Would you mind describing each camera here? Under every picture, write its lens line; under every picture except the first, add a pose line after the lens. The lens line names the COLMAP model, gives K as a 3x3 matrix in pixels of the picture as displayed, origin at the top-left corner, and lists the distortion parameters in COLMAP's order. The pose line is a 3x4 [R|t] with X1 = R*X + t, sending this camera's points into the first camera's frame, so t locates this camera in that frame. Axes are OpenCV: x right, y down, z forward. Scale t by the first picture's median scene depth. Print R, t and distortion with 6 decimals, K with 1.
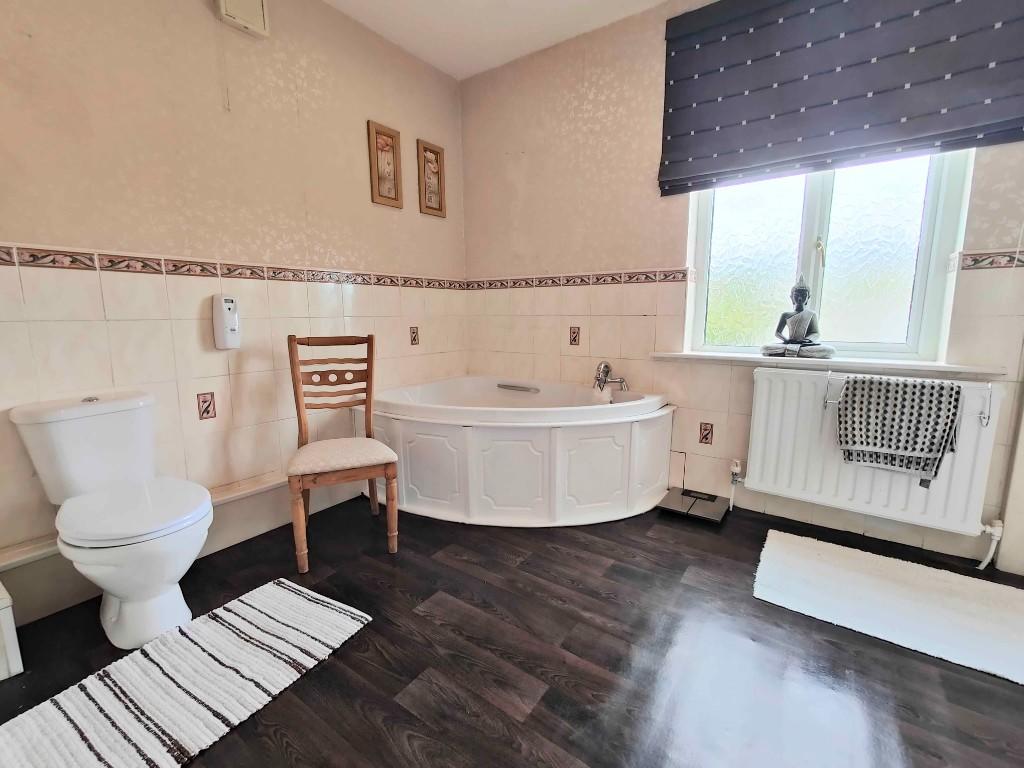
lens RADIAL K [[450.3, 0, 509.6], [0, 450.3, 380.7], [0, 0, 1]] dist [0.004431, 0.001418]
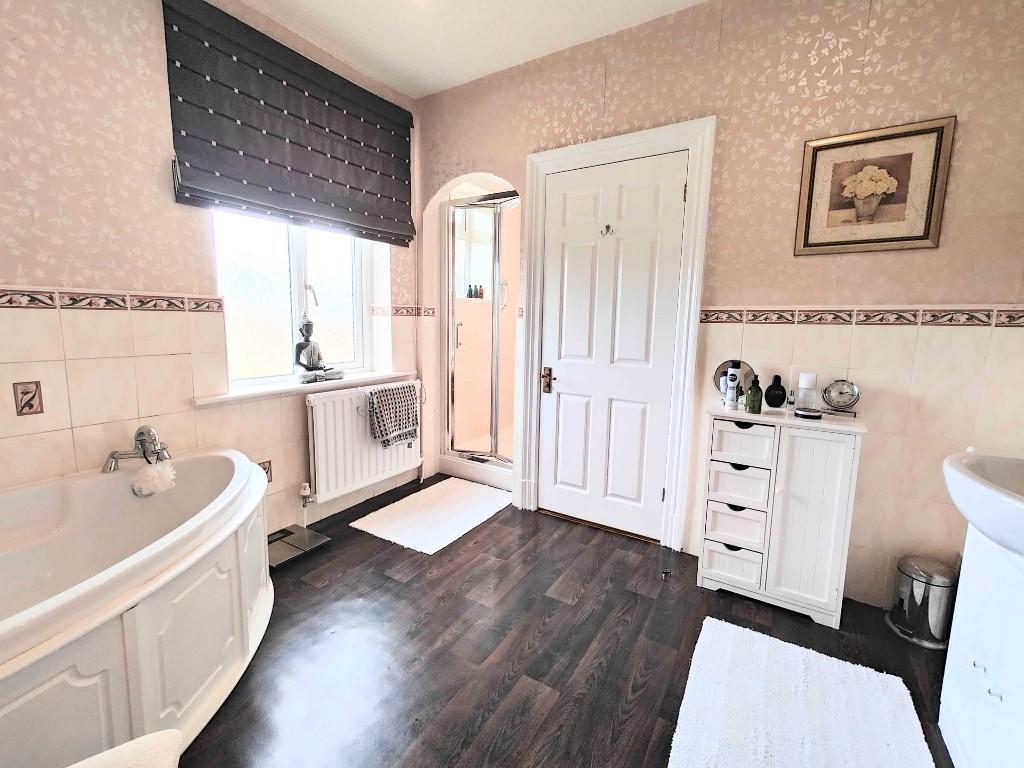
lens RADIAL K [[450.3, 0, 508.0], [0, 450.3, 381.3], [0, 0, 1]] dist [0.004431, 0.001418]
pose [[-0.070548, -0.132164, 0.988714, -0.595120], [0.137730, 0.980399, 0.140880, -0.156832], [-0.987954, 0.146115, -0.050962, 0.593833]]
